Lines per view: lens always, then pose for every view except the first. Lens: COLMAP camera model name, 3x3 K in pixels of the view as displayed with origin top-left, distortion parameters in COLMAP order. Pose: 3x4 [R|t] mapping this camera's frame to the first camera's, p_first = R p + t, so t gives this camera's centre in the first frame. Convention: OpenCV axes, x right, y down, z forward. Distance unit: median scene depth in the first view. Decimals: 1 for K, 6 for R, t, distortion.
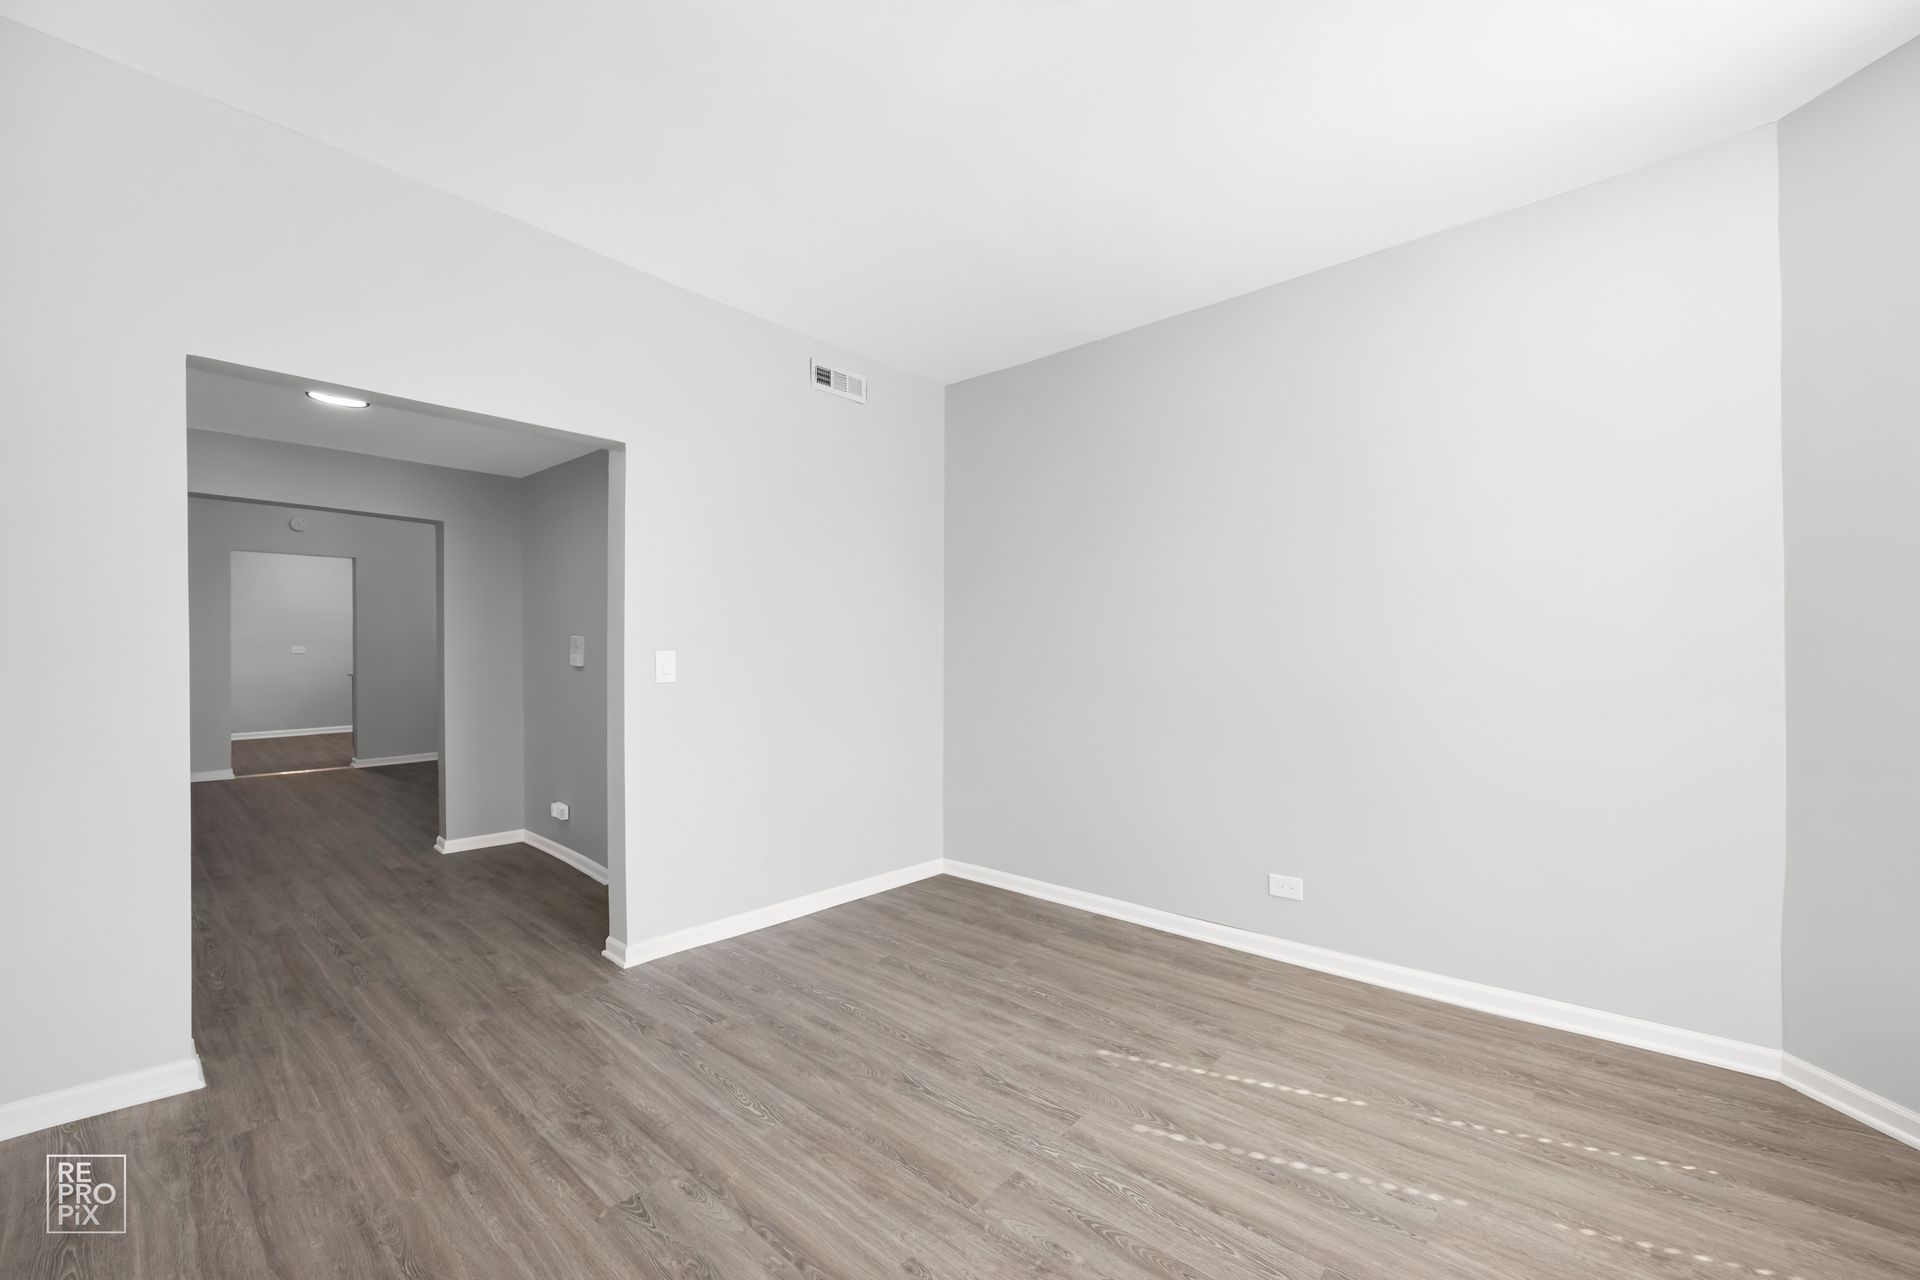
lens RADIAL K [[777.4, 0, 946.9], [0, 777.4, 642.9], [0, 0, 1]] dist [0.000850, 0.000141]
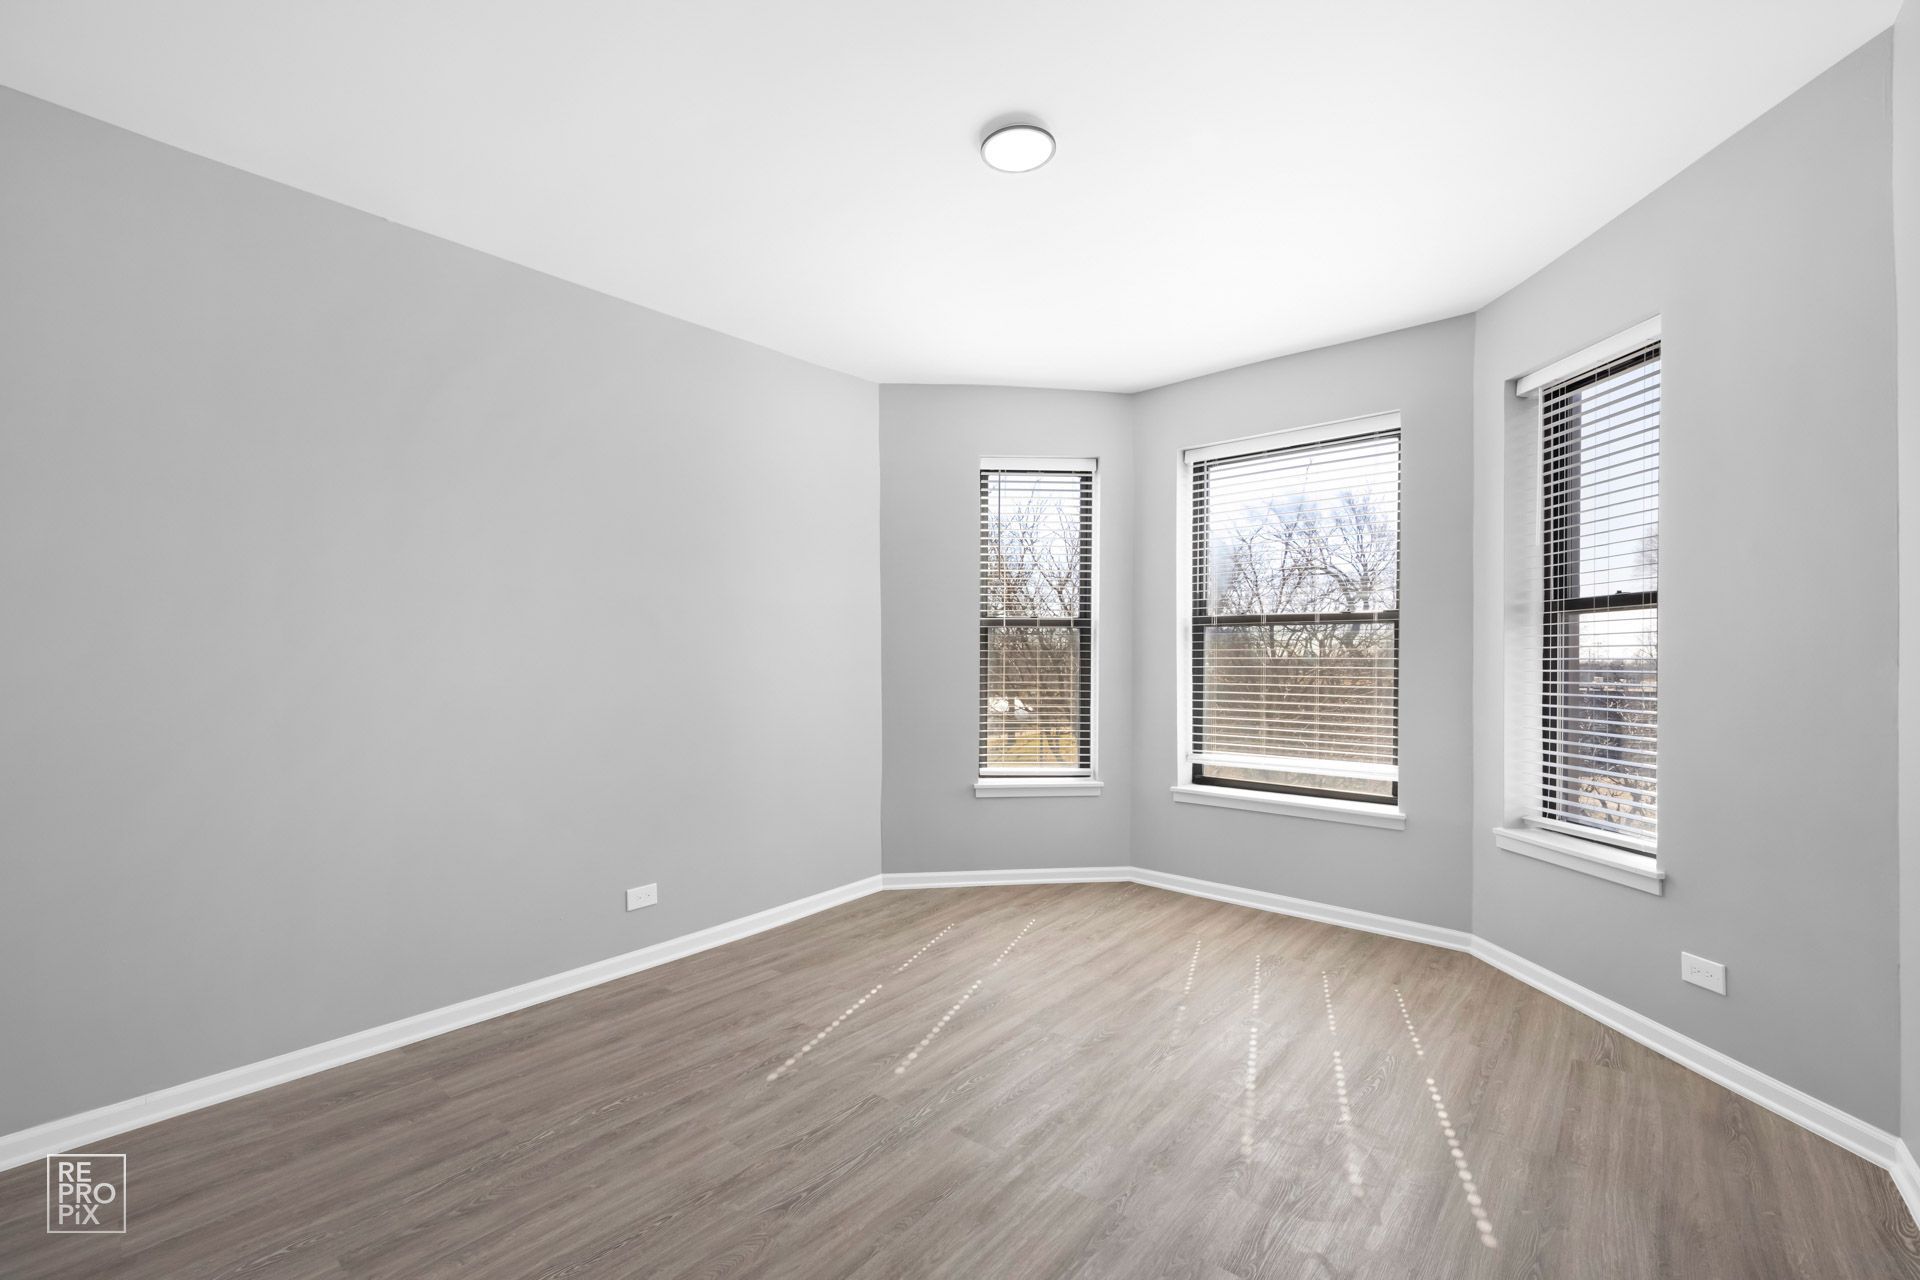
lens RADIAL K [[793.7, 0, 976.4], [0, 793.7, 672.2], [0, 0, 1]] dist [-0.007530, 0.000145]
pose [[-0.041442, -0.012735, 0.999060, -0.894674], [-0.002251, 0.999917, 0.012653, 0.003708], [-0.999138, -0.001724, -0.041467, 0.867102]]
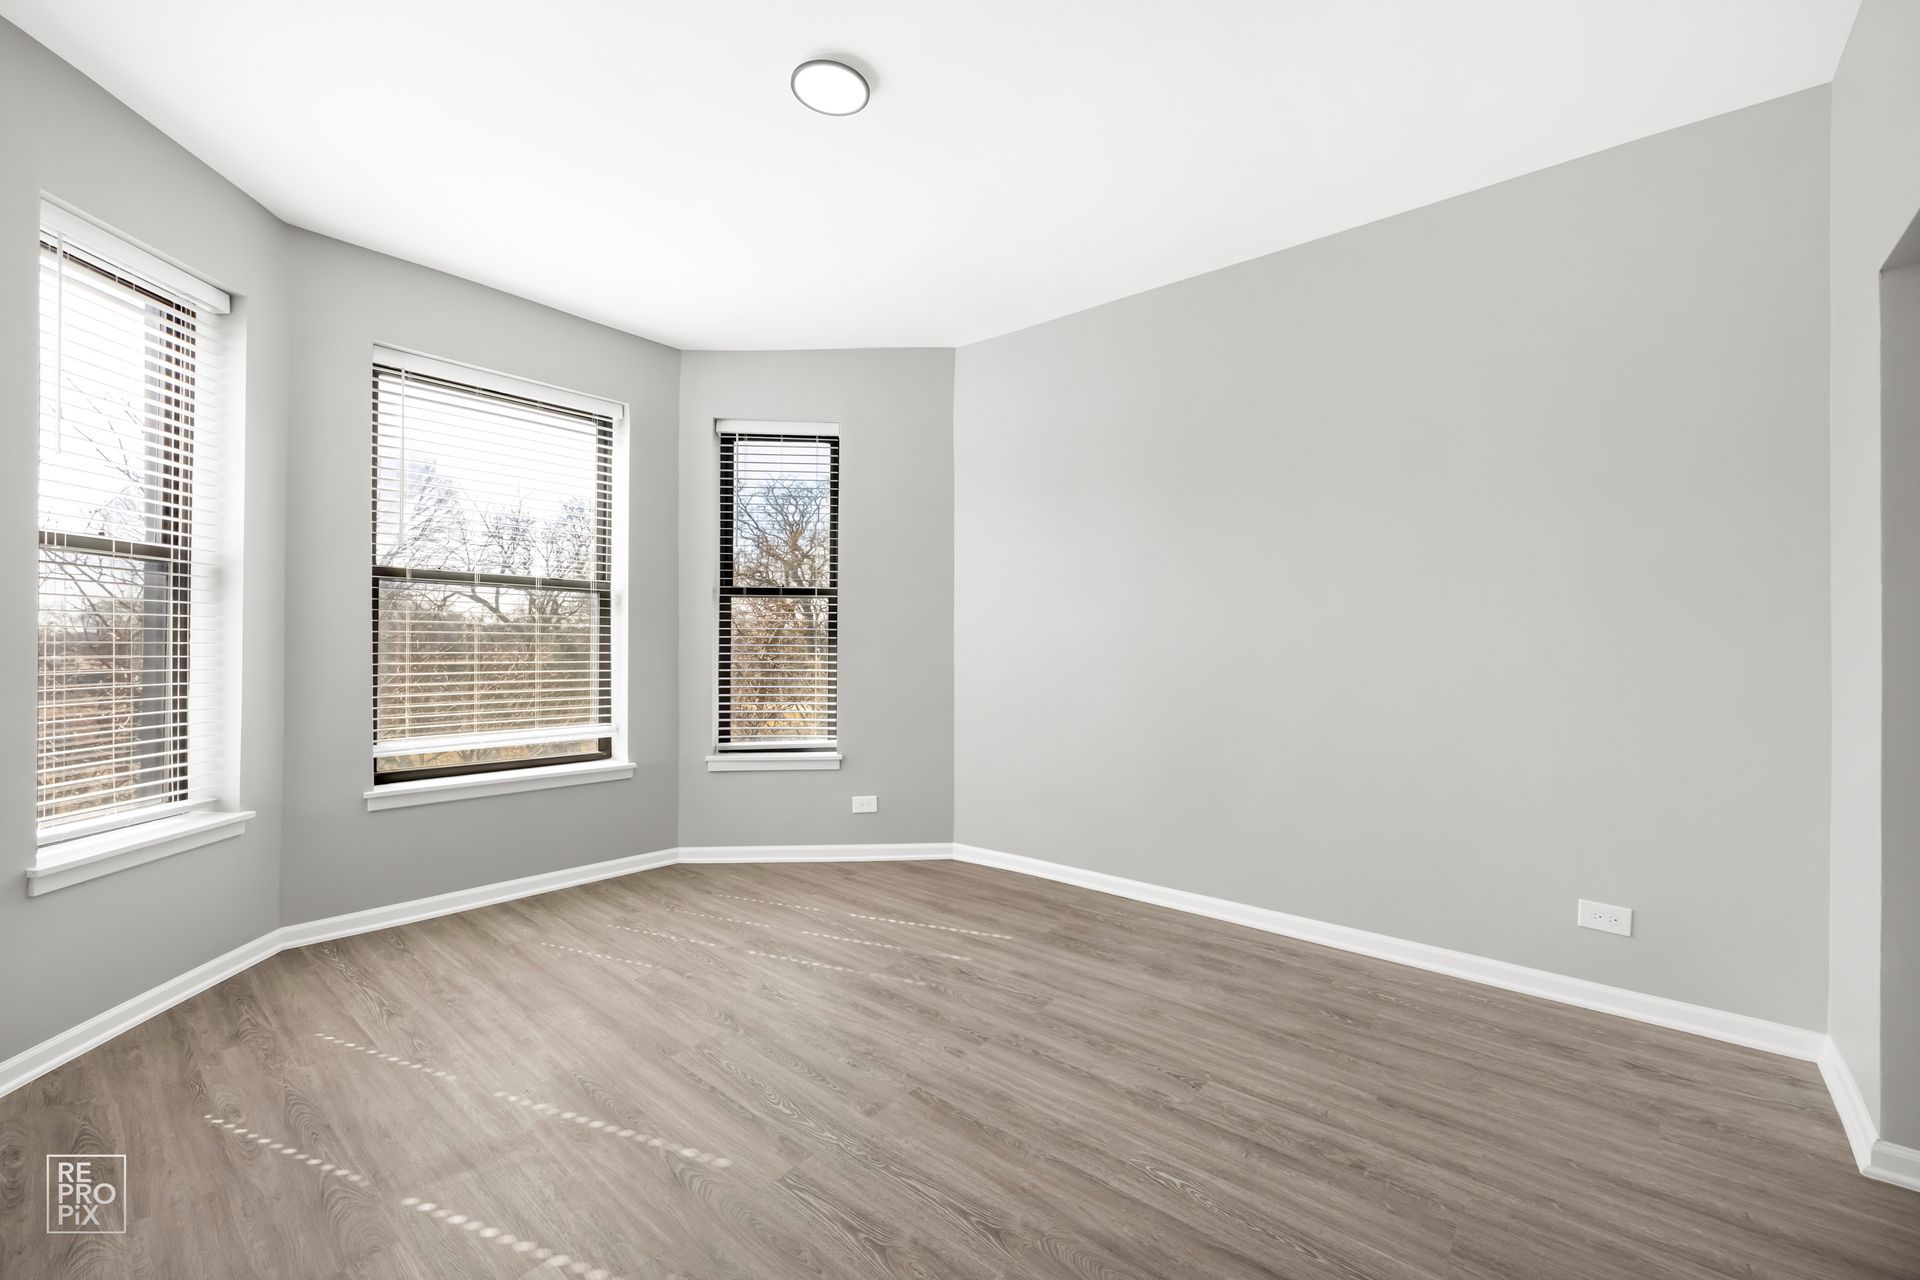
lens RADIAL K [[777.4, 0, 946.9], [0, 777.4, 642.9], [0, 0, 1]] dist [0.000850, 0.000141]
pose [[-0.999471, -0.006301, -0.031921, 0.019933], [-0.006318, 0.999980, 0.000437, 0.027620], [0.031918, 0.000639, -0.999490, 1.766497]]
